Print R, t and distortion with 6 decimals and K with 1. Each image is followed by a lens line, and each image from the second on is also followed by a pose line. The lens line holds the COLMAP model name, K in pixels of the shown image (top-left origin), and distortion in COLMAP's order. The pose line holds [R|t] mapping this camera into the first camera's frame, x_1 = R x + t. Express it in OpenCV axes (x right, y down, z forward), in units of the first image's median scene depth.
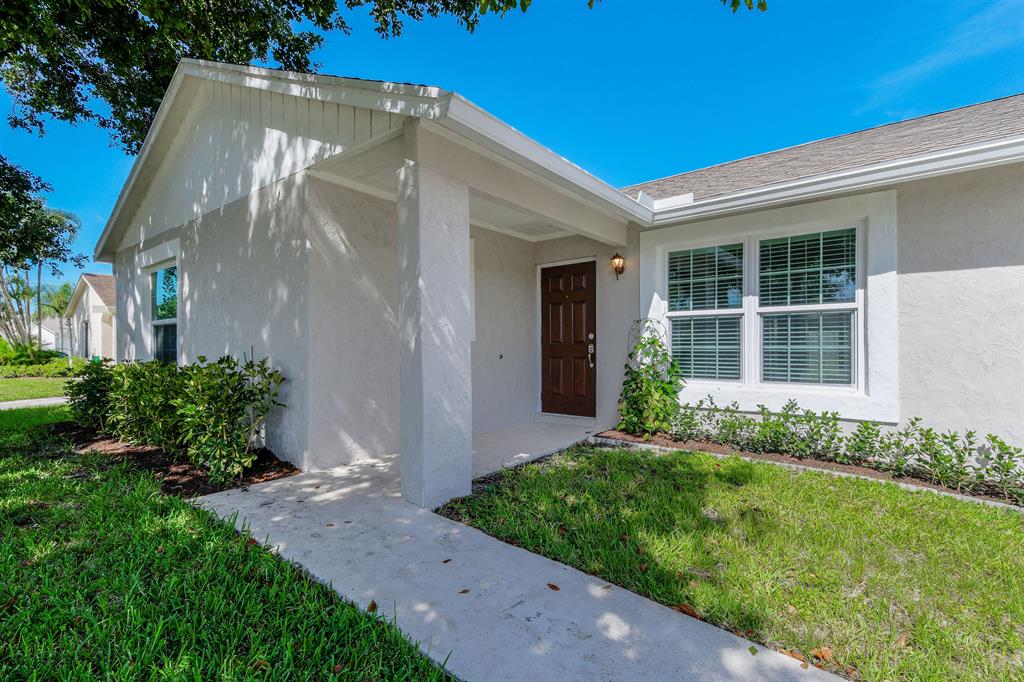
lens RADIAL K [[470.5, 0, 512.0], [0, 470.5, 341.0], [0, 0, 1]] dist [0.027779, -0.000493]
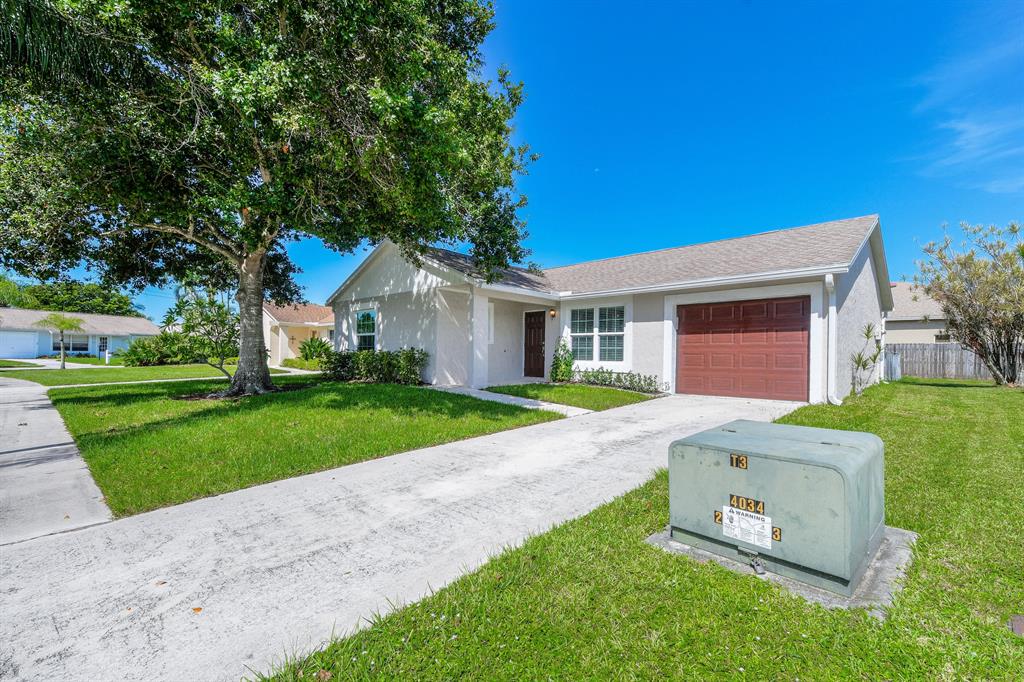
lens RADIAL K [[447.7, 0, 515.2], [0, 447.7, 347.8], [0, 0, 1]] dist [0.035979, 0.000065]
pose [[0.996064, 0.015412, -0.087284, 0.263546], [-0.015615, 0.999877, -0.001646, 0.023404], [0.087248, 0.003002, 0.996182, -1.468107]]
